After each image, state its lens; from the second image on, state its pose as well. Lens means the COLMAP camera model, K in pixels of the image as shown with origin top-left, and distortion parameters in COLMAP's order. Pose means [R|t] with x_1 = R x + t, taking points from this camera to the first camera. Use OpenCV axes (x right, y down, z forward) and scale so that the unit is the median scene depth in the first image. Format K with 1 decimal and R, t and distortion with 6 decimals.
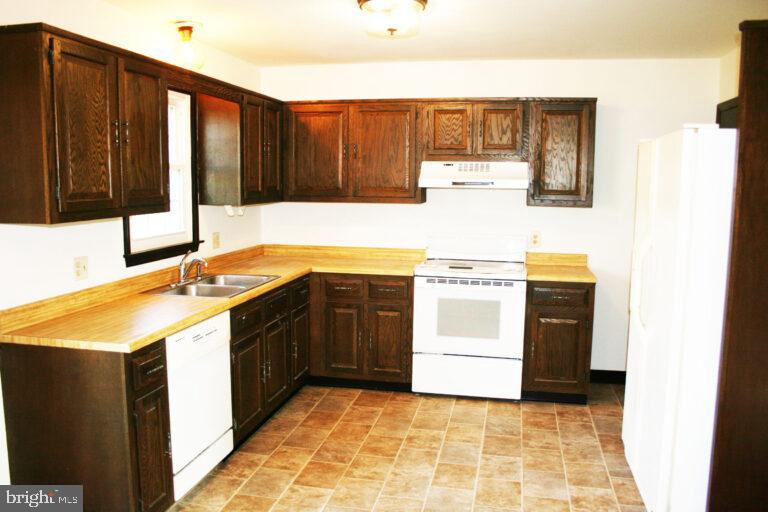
lens RADIAL K [[649.9, 0, 378.6], [0, 649.9, 254.6], [0, 0, 1]] dist [-0.120596, 0.082165]
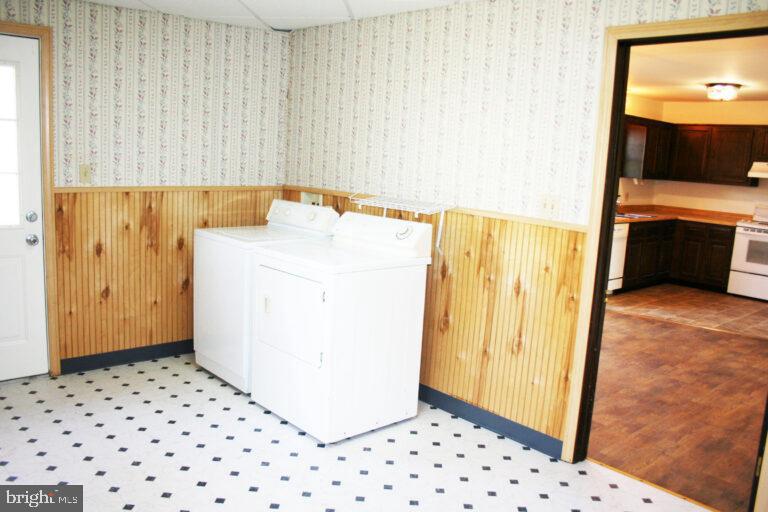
lens RADIAL K [[649.9, 0, 376.9], [0, 649.9, 261.1], [0, 0, 1]] dist [-0.120596, 0.082165]
pose [[0.808848, 0.130532, -0.573346, 0.276598], [-0.113360, 0.991374, 0.065781, 0.134215], [0.576987, 0.011788, 0.816668, -1.034997]]
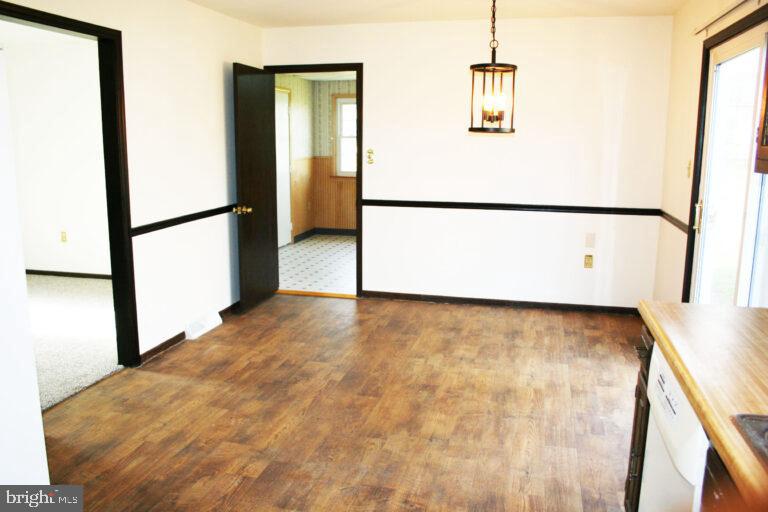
lens RADIAL K [[649.9, 0, 383.5], [0, 649.9, 257.8], [0, 0, 1]] dist [-0.120596, 0.082165]
pose [[-0.999491, -0.016803, 0.027111, -0.028215], [-0.007985, 0.954731, 0.297362, -0.111102], [-0.030881, 0.296994, -0.954380, 1.094538]]
